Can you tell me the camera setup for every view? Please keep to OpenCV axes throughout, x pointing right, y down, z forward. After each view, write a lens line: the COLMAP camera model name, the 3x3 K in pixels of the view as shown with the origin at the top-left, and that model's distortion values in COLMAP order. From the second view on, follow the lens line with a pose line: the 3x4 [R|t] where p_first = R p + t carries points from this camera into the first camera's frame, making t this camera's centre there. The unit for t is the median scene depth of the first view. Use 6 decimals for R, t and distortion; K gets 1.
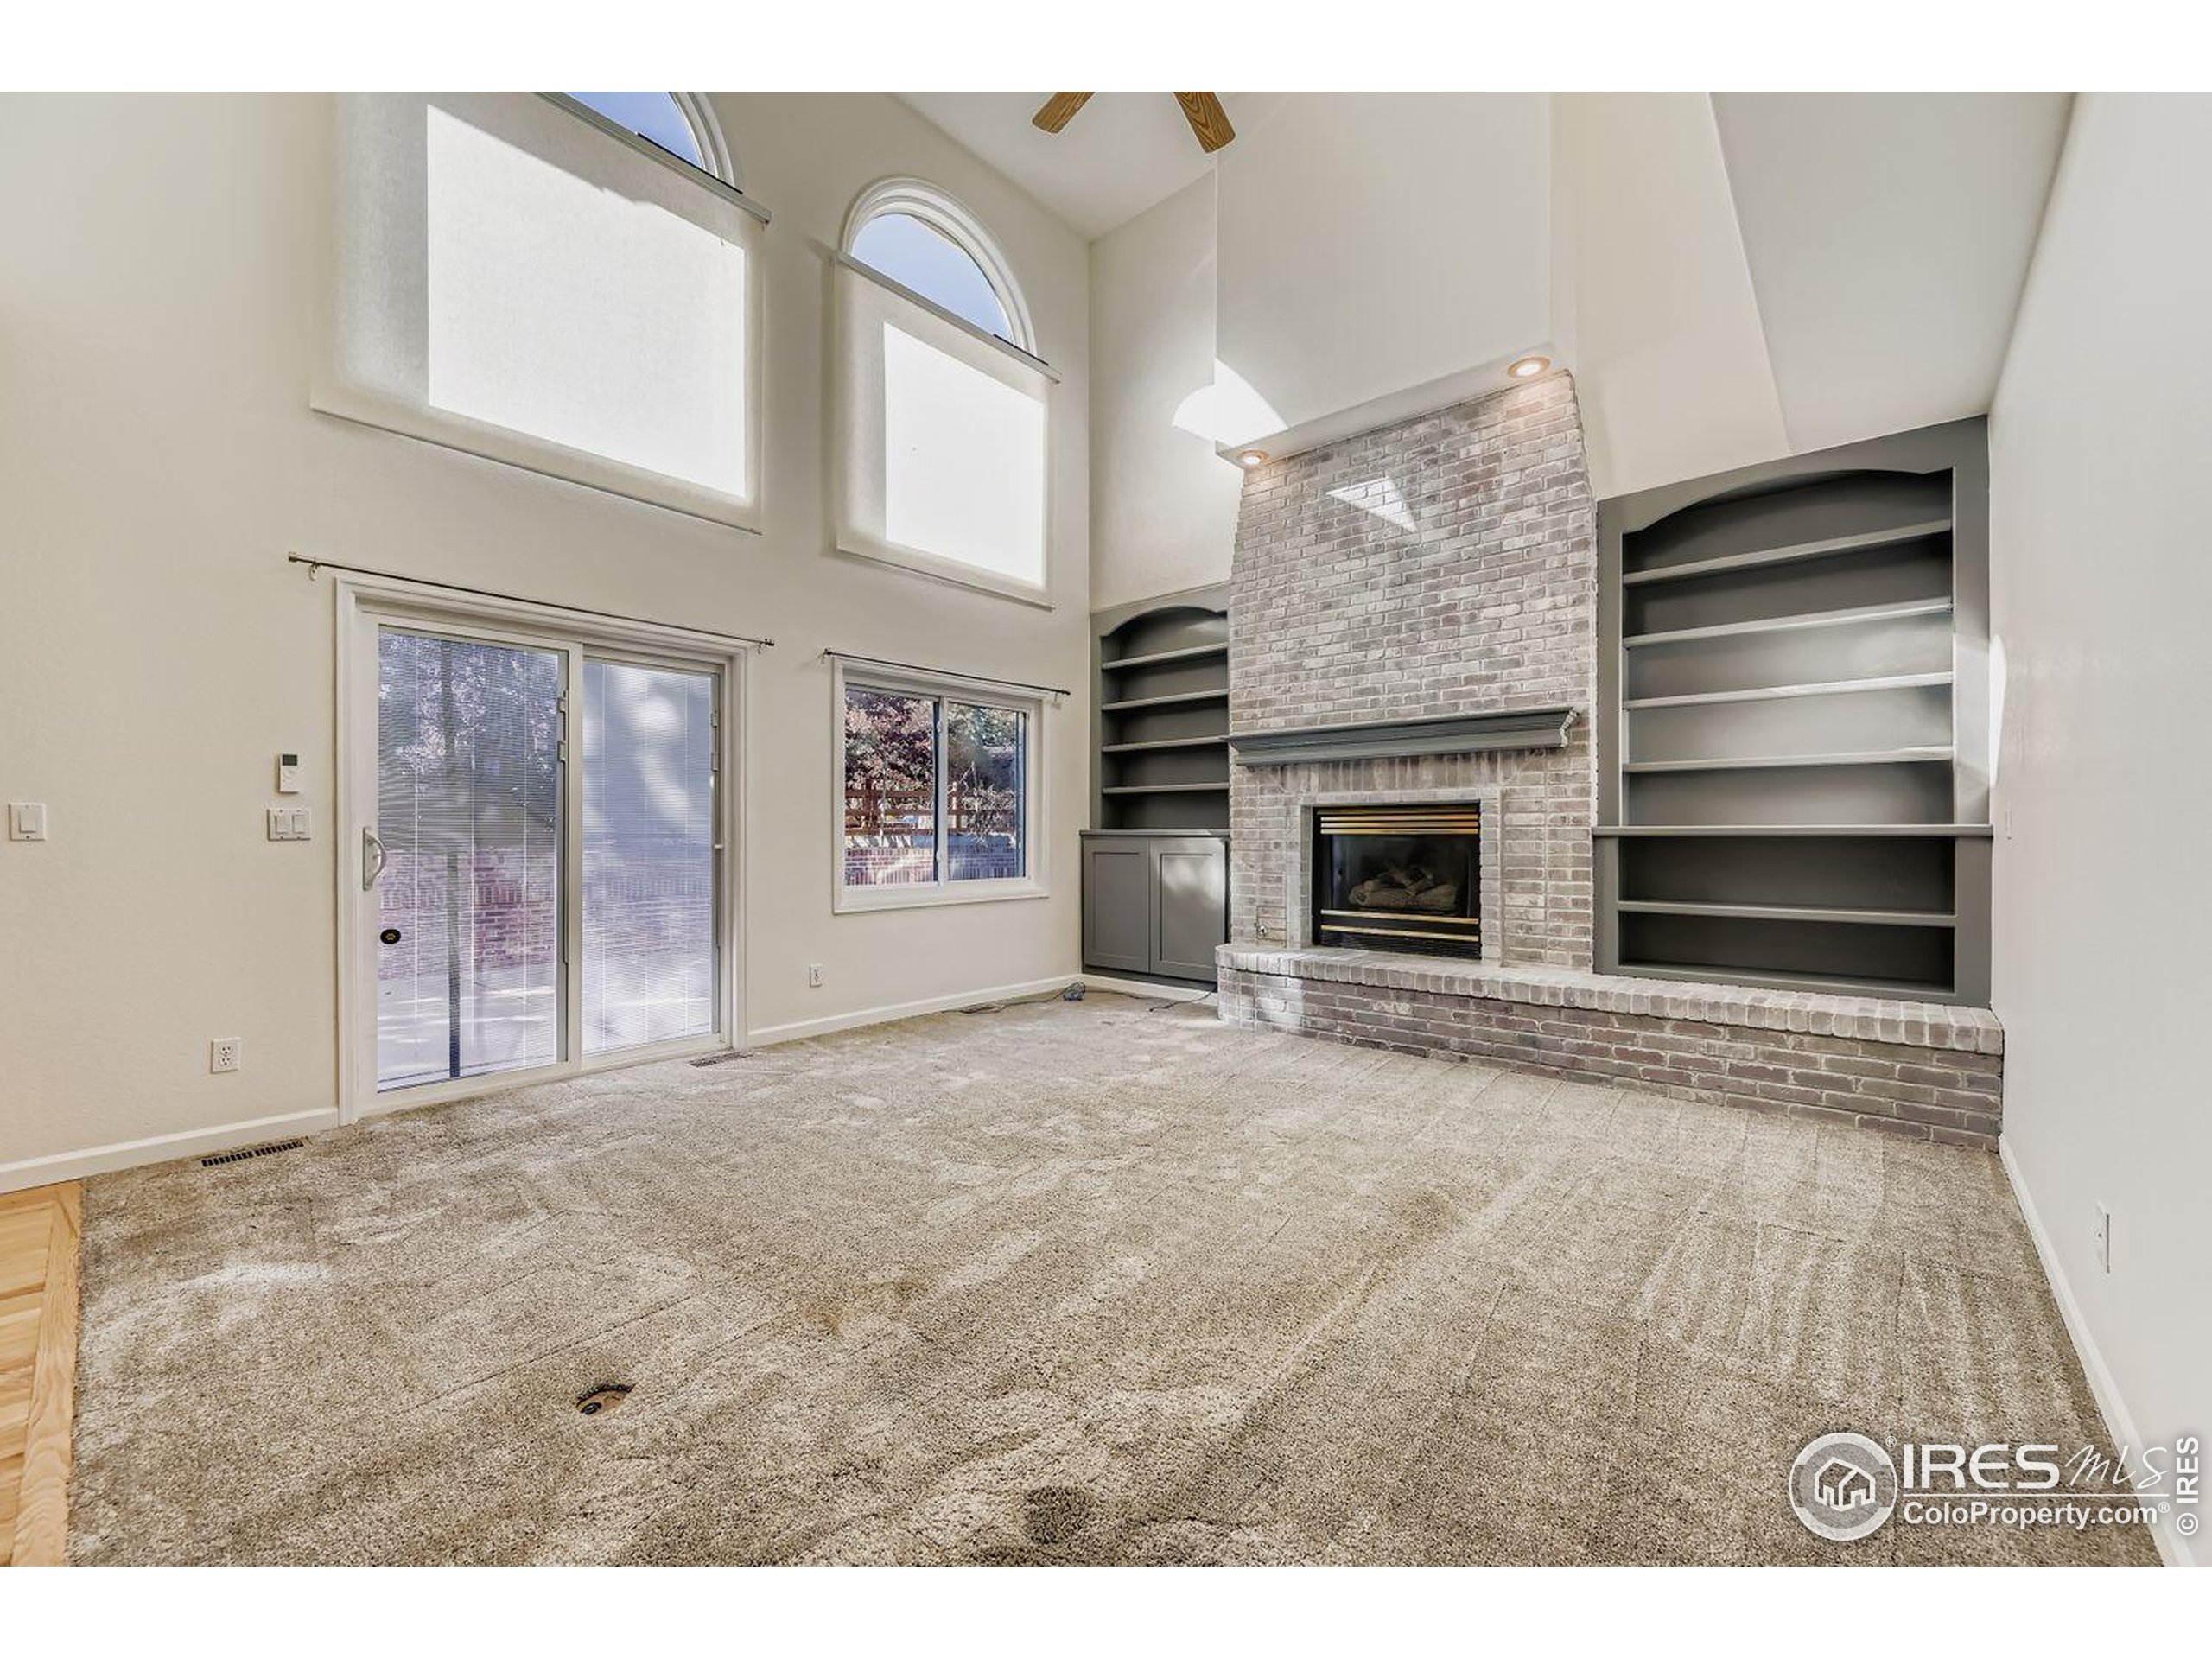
lens RADIAL K [[896.0, 0, 1105.3], [0, 896.0, 829.4], [0, 0, 1]] dist [0.001972, -0.000140]
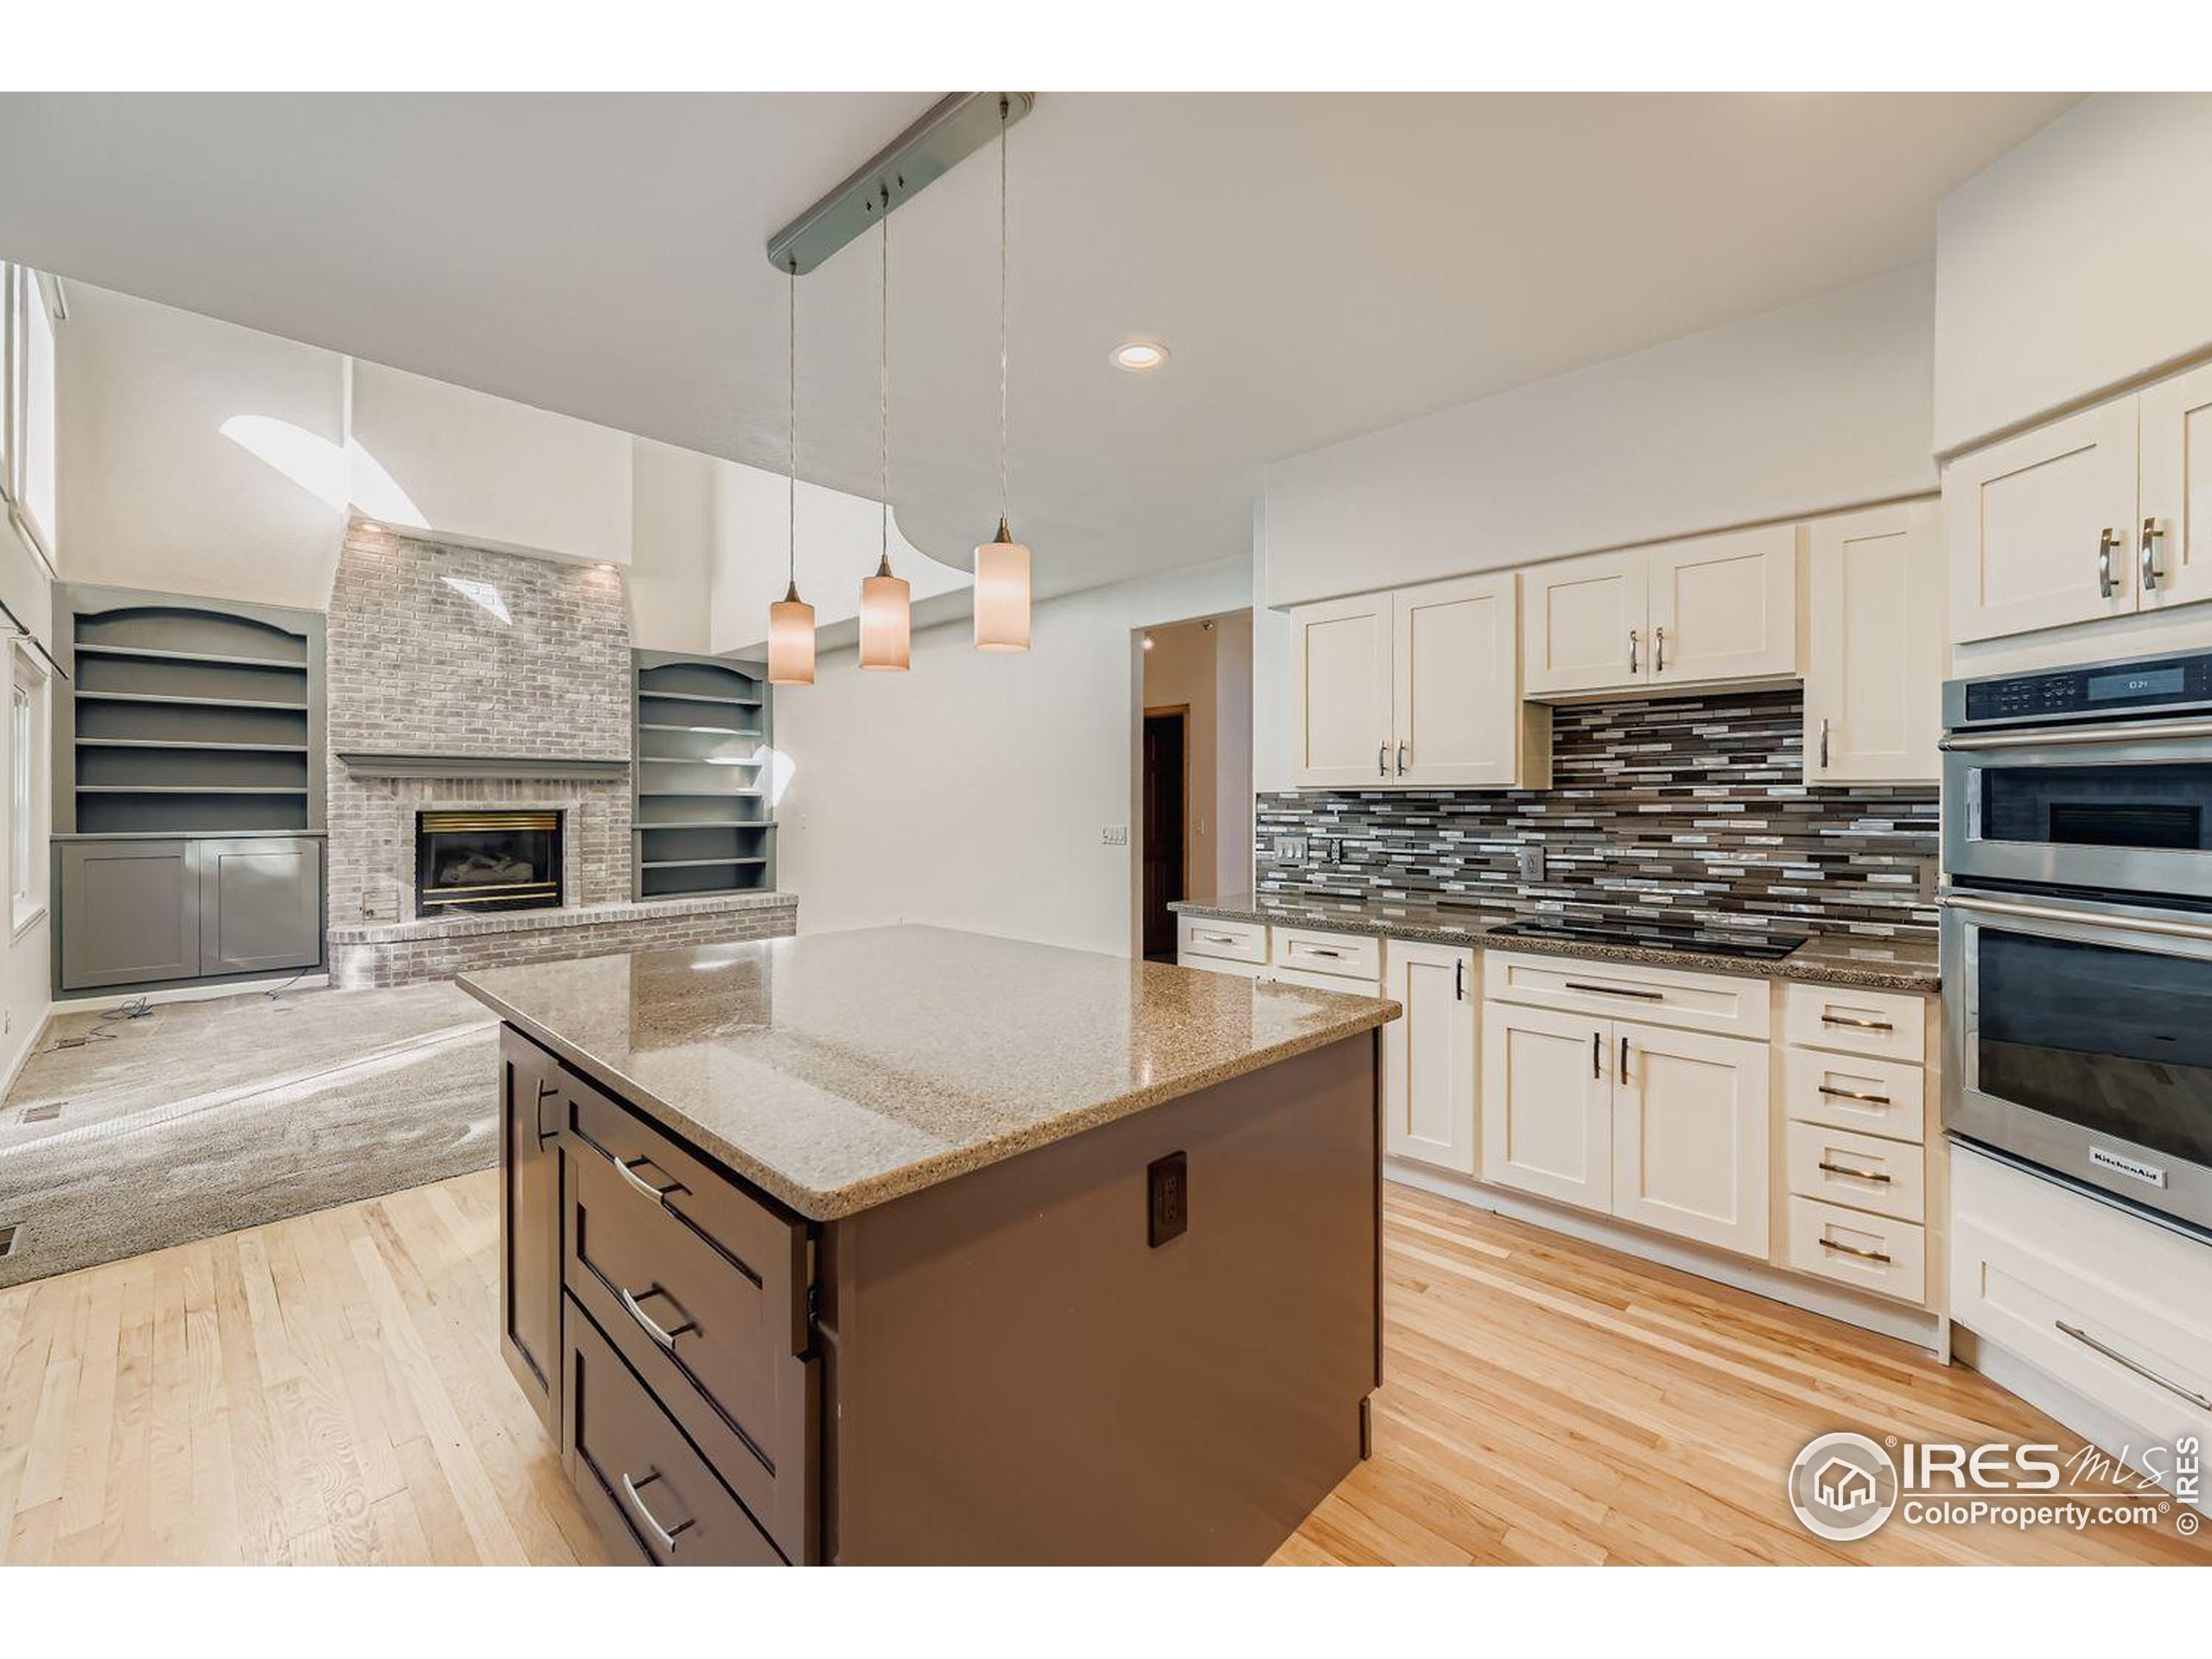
lens RADIAL K [[896.0, 0, 1105.3], [0, 896.0, 808.1], [0, 0, 1]] dist [0.001972, -0.000140]
pose [[0.049513, -0.008938, 0.998733, -1.171680], [-0.009159, 0.999914, 0.009403, -0.058520], [-0.998731, -0.009613, 0.049427, -0.071414]]
